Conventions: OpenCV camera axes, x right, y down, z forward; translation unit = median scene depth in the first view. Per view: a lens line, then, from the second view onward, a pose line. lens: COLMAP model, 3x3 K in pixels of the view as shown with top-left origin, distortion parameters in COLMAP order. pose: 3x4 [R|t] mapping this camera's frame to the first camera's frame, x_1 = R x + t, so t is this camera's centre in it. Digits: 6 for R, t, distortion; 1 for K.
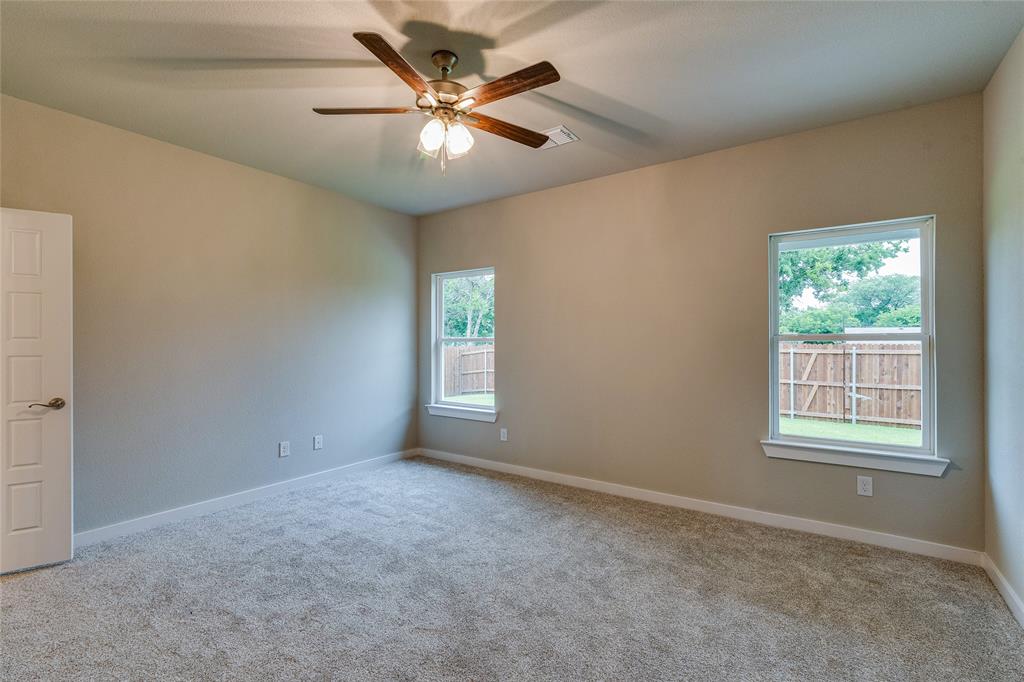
lens RADIAL K [[483.6, 0, 505.2], [0, 483.6, 341.4], [0, 0, 1]] dist [-0.004248, 0.000607]
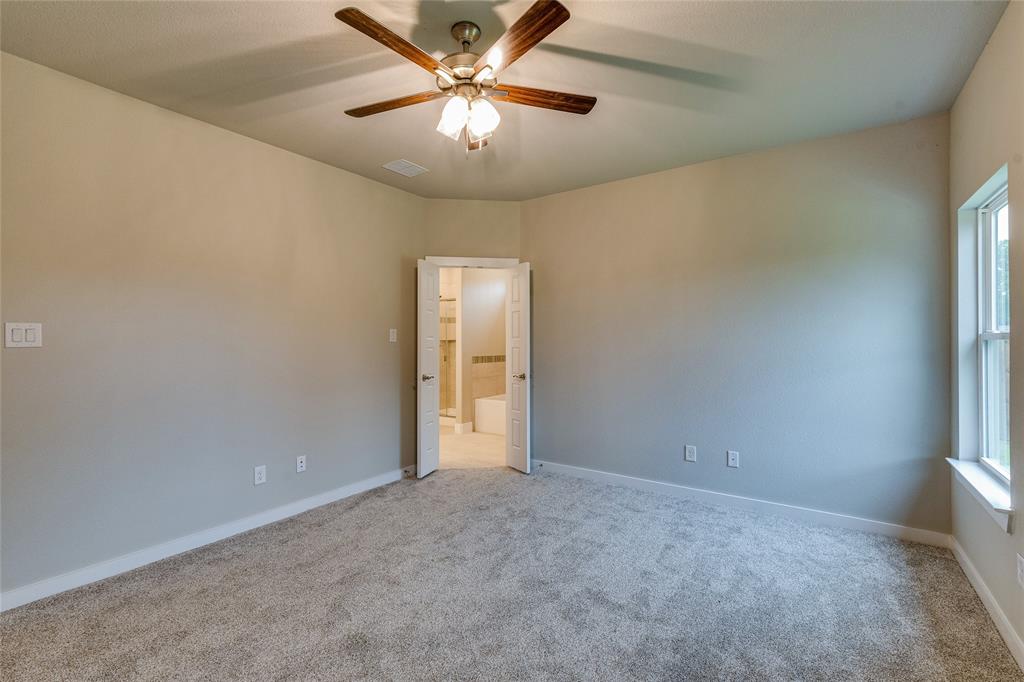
lens RADIAL K [[461.0, 0, 512.0], [0, 461.0, 337.5], [0, 0, 1]] dist [0.002845, 0.000208]
pose [[-0.015151, -0.000458, -0.999885, 0.527462], [0.003219, 0.999995, -0.000507, -0.004408], [0.999880, -0.003227, -0.015149, 0.785347]]
